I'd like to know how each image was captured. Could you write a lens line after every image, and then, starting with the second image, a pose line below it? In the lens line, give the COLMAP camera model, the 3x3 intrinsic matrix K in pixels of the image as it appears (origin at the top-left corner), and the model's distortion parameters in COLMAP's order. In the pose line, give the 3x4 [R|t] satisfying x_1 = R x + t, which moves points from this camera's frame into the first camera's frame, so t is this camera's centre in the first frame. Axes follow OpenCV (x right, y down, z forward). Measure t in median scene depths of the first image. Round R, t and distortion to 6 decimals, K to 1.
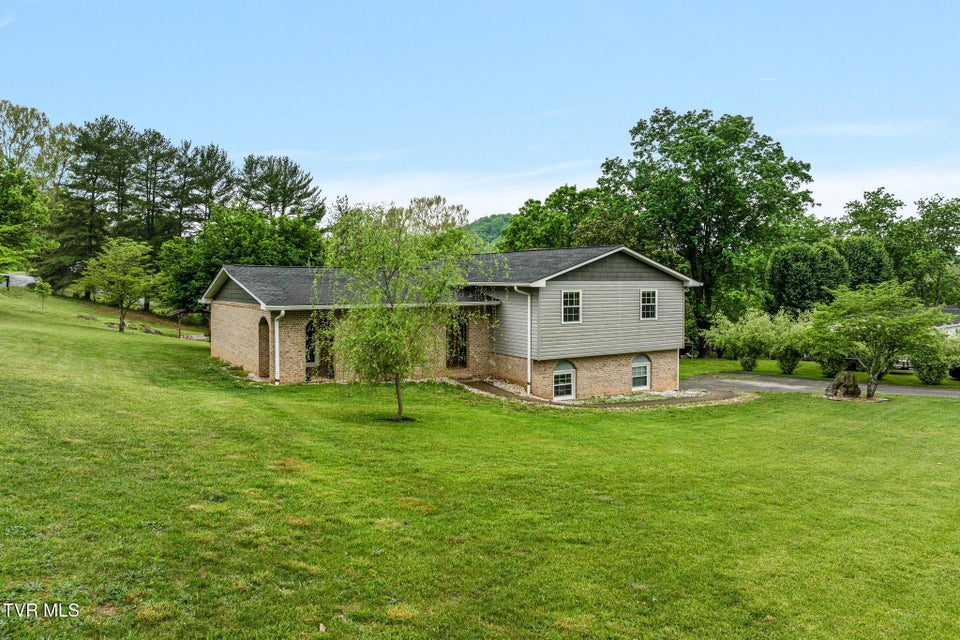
lens RADIAL K [[720.7, 0, 454.2], [0, 720.7, 303.5], [0, 0, 1]] dist [-0.035393, -0.006311]
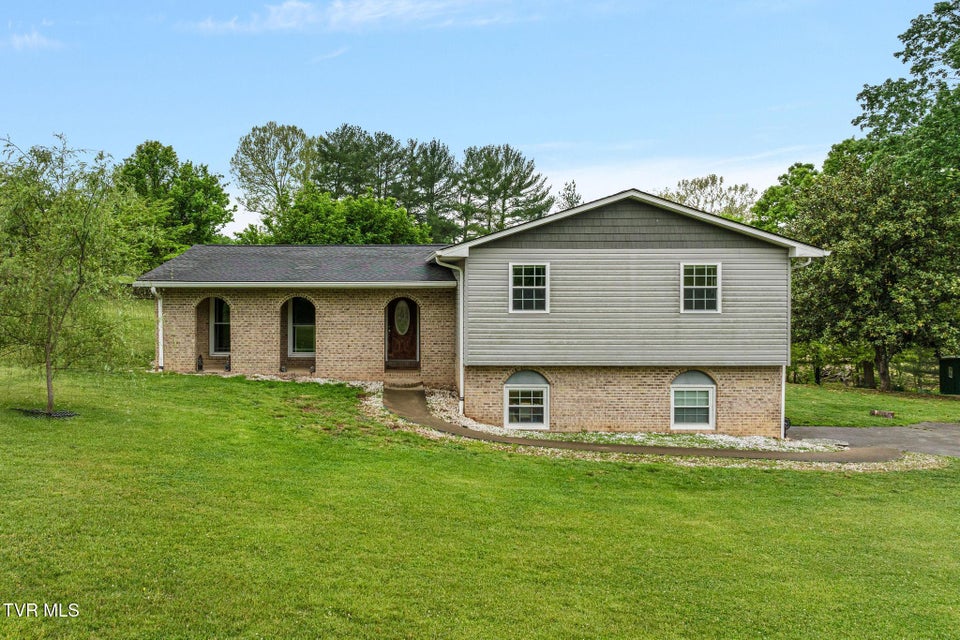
lens RADIAL K [[720.7, 0, 454.2], [0, 720.7, 303.5], [0, 0, 1]] dist [-0.035393, -0.006311]
pose [[0.810663, 0.006130, -0.585481, 0.454177], [-0.019776, 0.999661, -0.016916, 0.028913], [0.585179, 0.025292, 0.810509, 0.395815]]
